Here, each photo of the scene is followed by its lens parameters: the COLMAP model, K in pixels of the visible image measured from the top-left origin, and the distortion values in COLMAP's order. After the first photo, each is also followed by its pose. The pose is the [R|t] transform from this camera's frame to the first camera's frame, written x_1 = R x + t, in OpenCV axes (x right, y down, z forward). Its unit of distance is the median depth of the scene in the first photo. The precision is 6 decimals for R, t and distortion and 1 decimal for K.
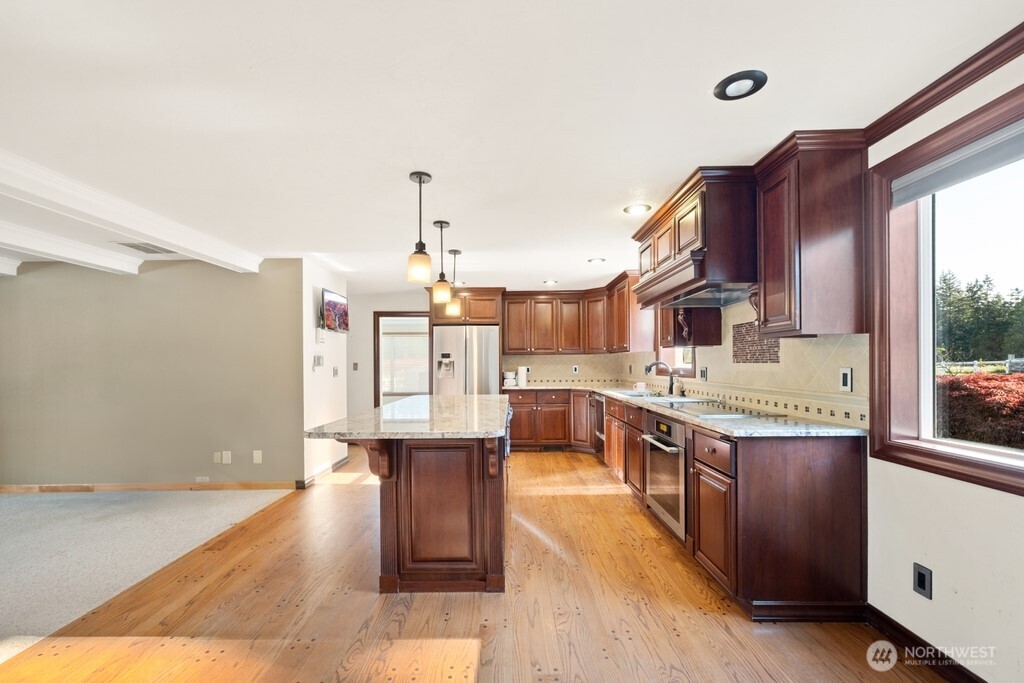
lens RADIAL K [[442.8, 0, 513.8], [0, 442.8, 363.2], [0, 0, 1]] dist [0.000814, 0.000505]
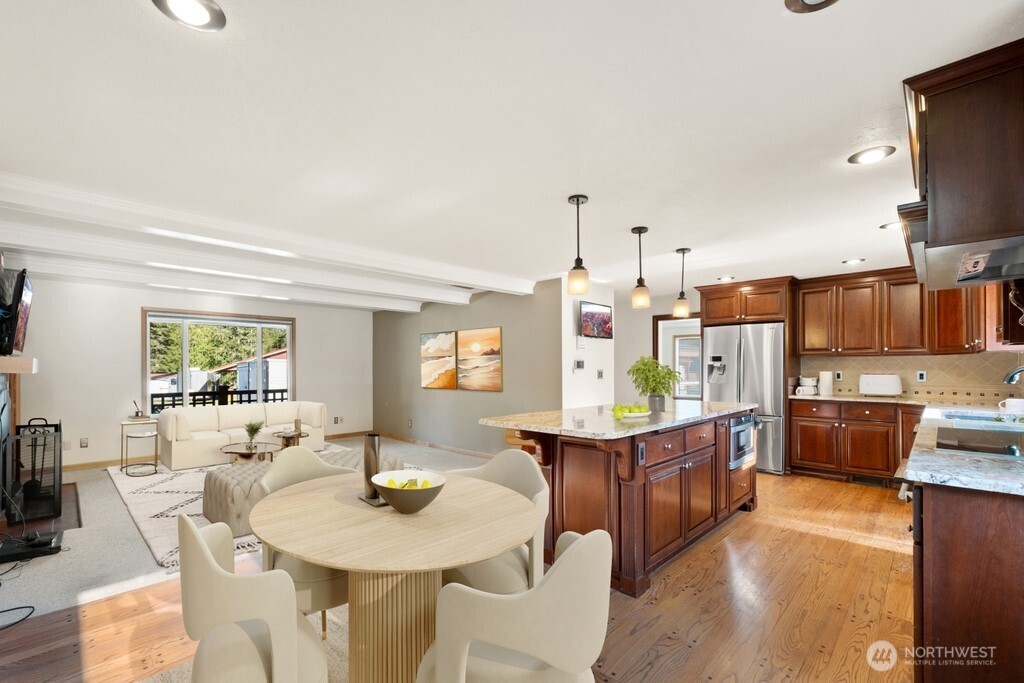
lens RADIAL K [[447.7, 0, 510.0], [0, 447.7, 368.9], [0, 0, 1]] dist [0.000100, 0.000452]
pose [[0.716648, 0.008095, -0.697388, 0.211327], [-0.002616, 0.999957, 0.008920, -0.003107], [0.697430, -0.004568, 0.716638, 0.037354]]
